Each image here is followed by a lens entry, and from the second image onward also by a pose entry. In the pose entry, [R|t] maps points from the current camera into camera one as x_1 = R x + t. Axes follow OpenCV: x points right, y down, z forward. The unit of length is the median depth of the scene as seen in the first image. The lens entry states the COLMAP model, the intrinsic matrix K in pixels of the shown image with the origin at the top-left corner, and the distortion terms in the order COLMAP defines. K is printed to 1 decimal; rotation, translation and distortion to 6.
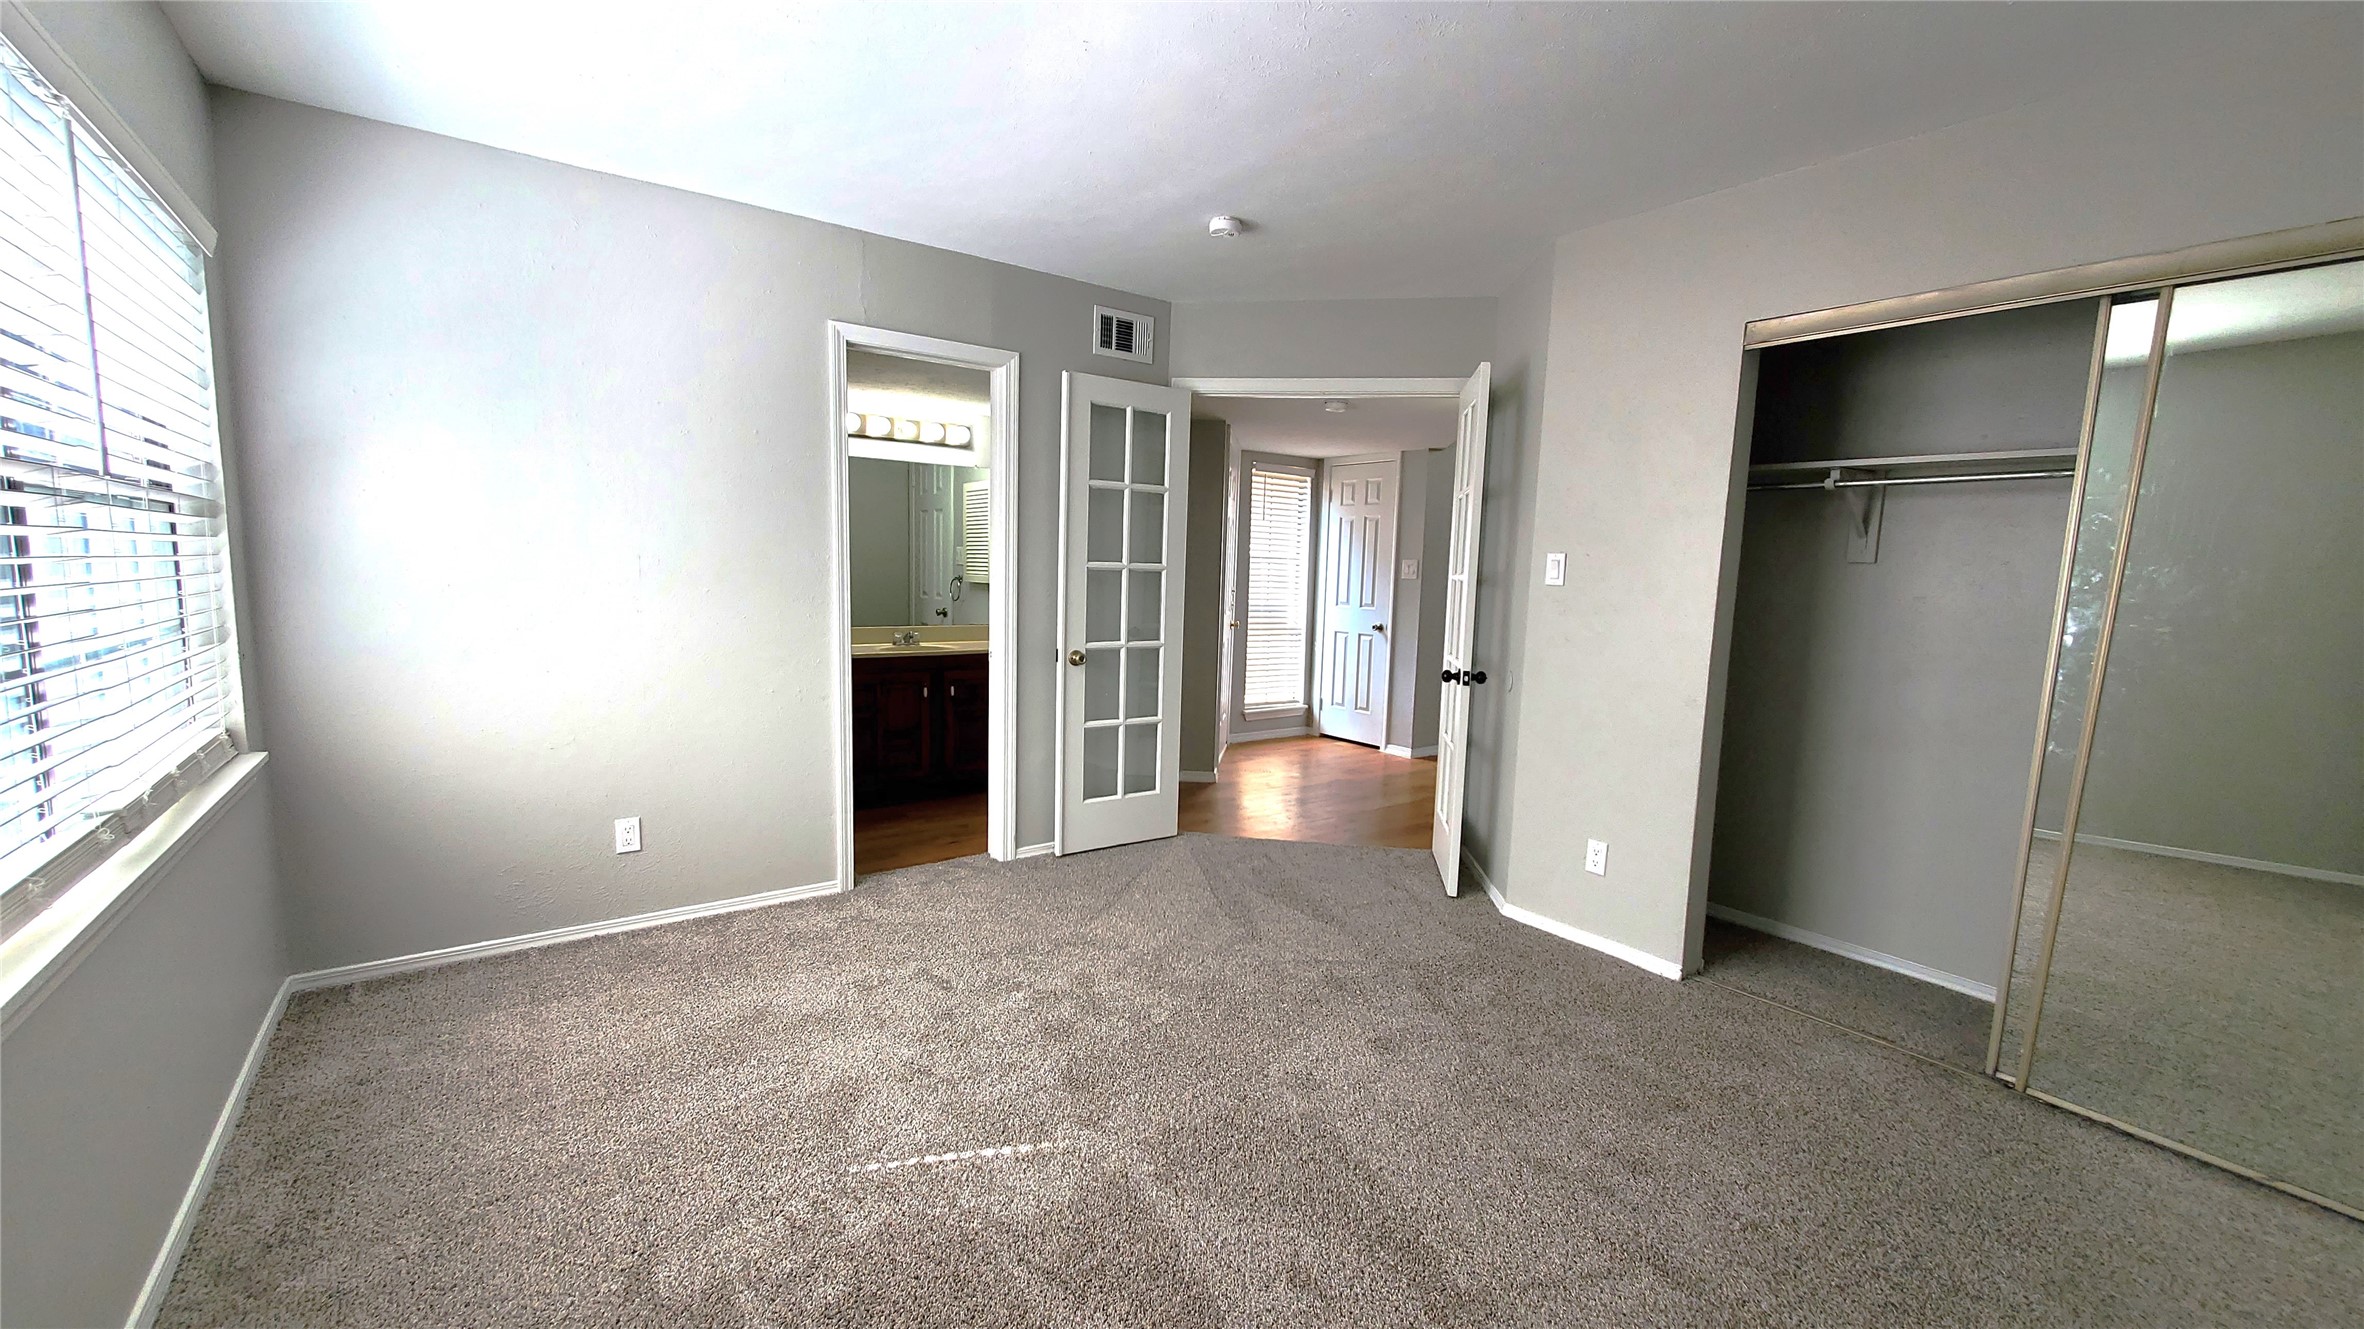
lens RADIAL K [[919.2, 0, 1182.0], [0, 919.2, 664.5], [0, 0, 1]] dist [0.001399, 0.000079]
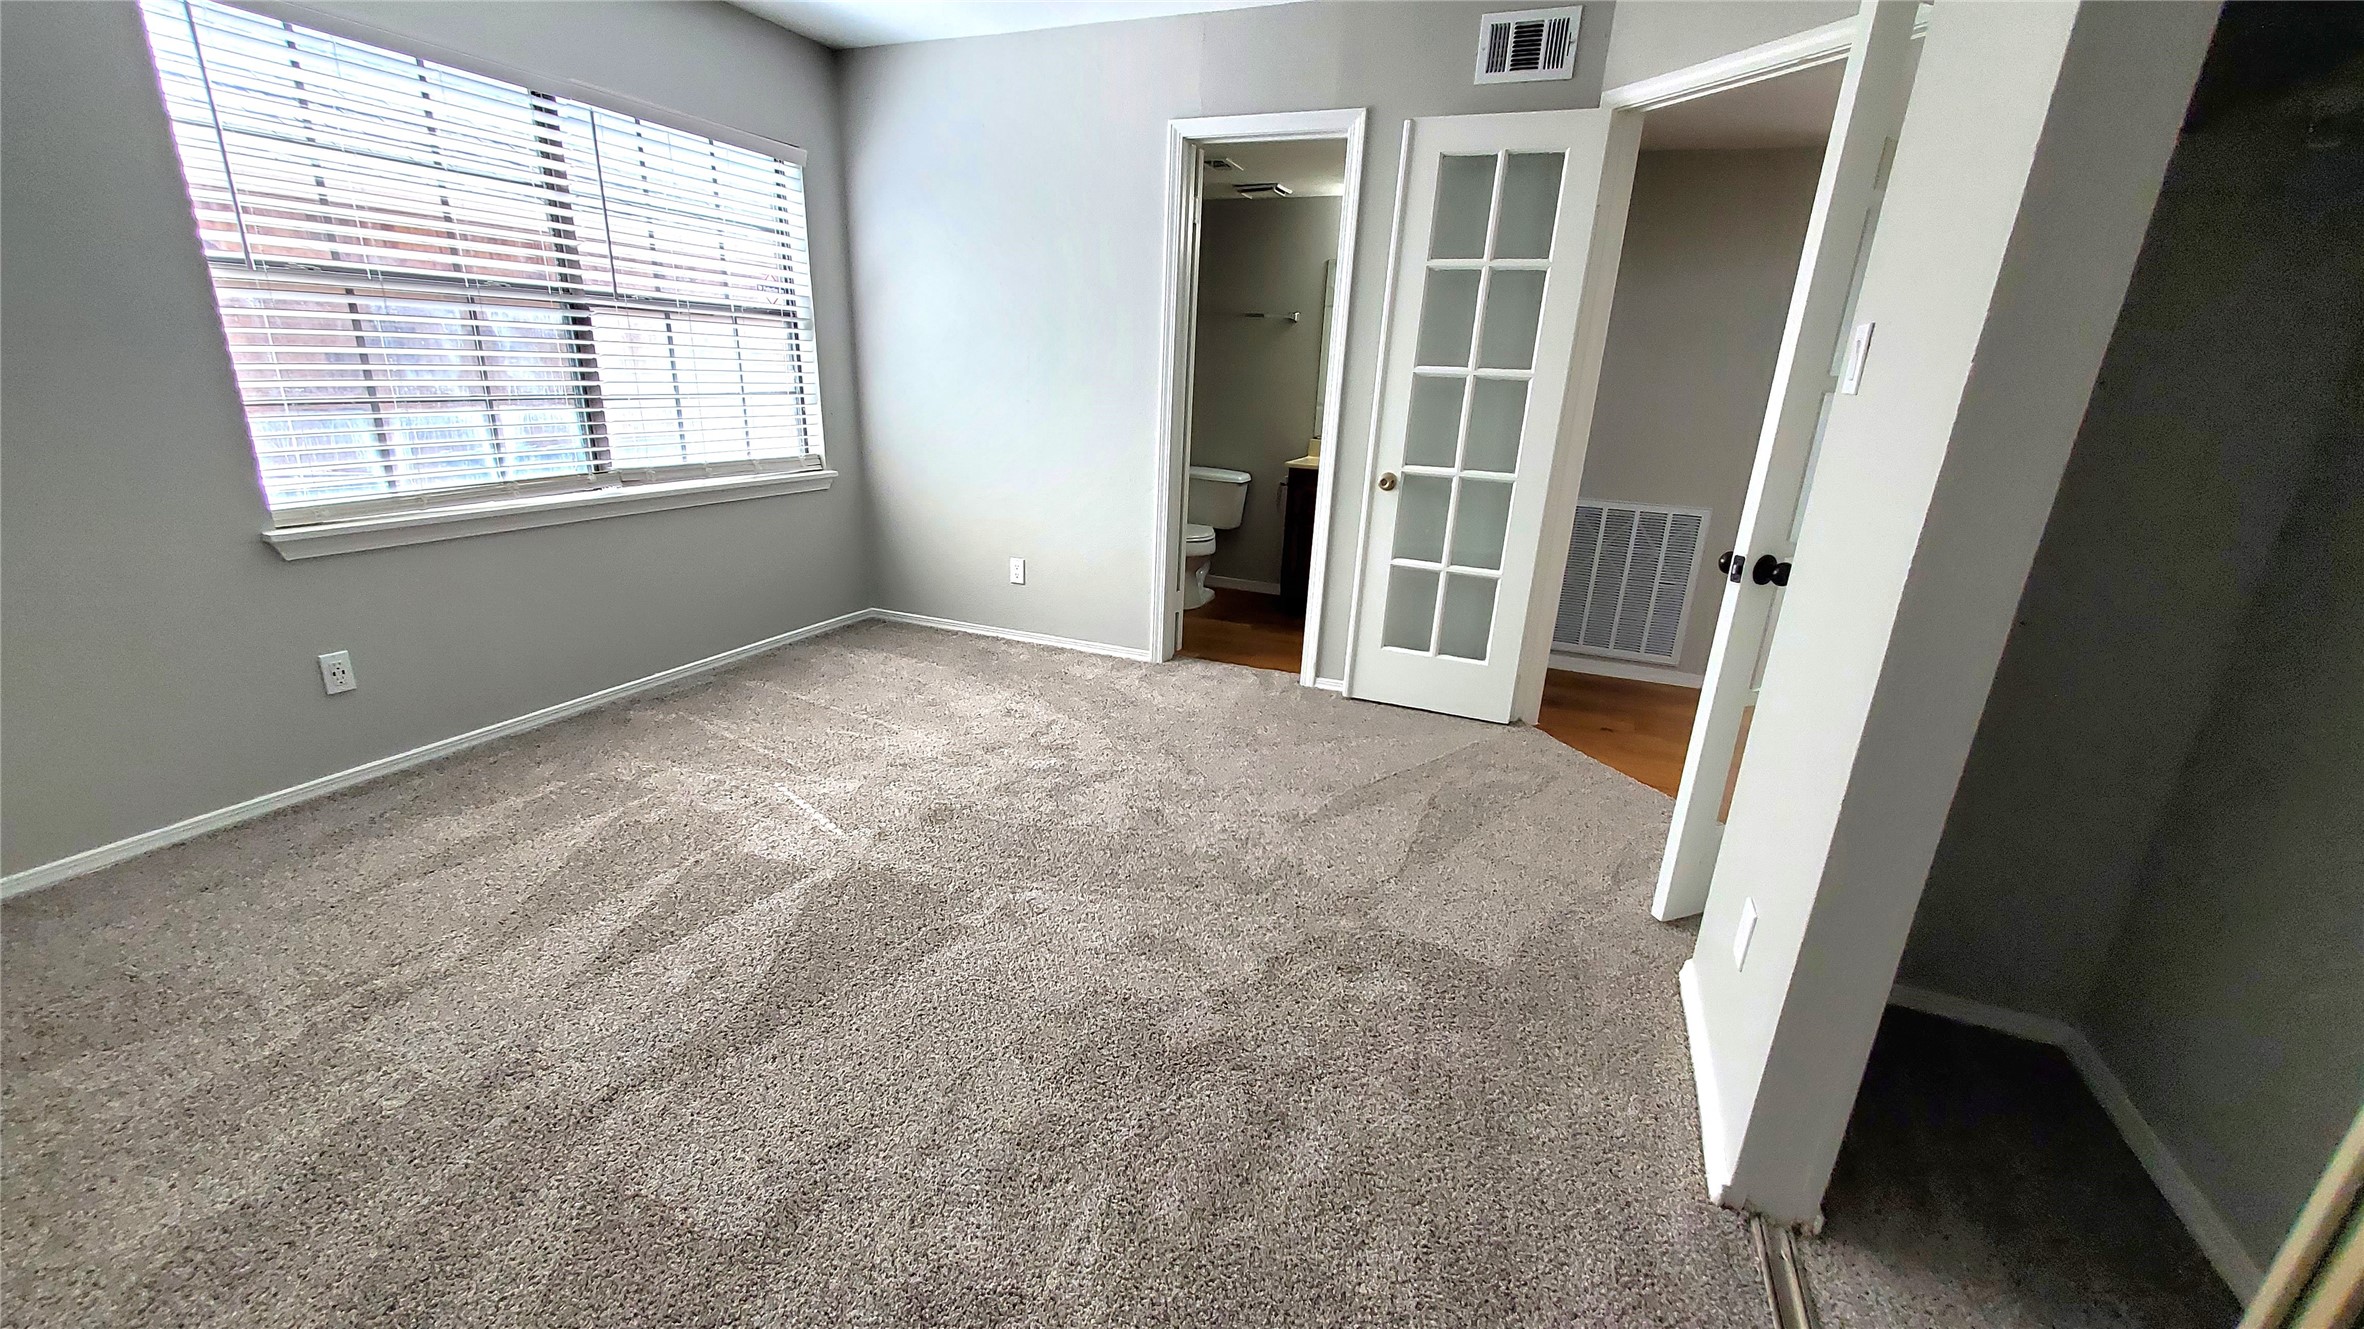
lens RADIAL K [[919.2, 0, 1182.0], [0, 919.2, 664.5], [0, 0, 1]] dist [0.001399, 0.000079]
pose [[0.531288, 0.252901, -0.808563, 0.535172], [-0.116472, 0.967146, 0.225972, -0.013791], [0.839147, -0.025881, 0.543288, 0.372311]]
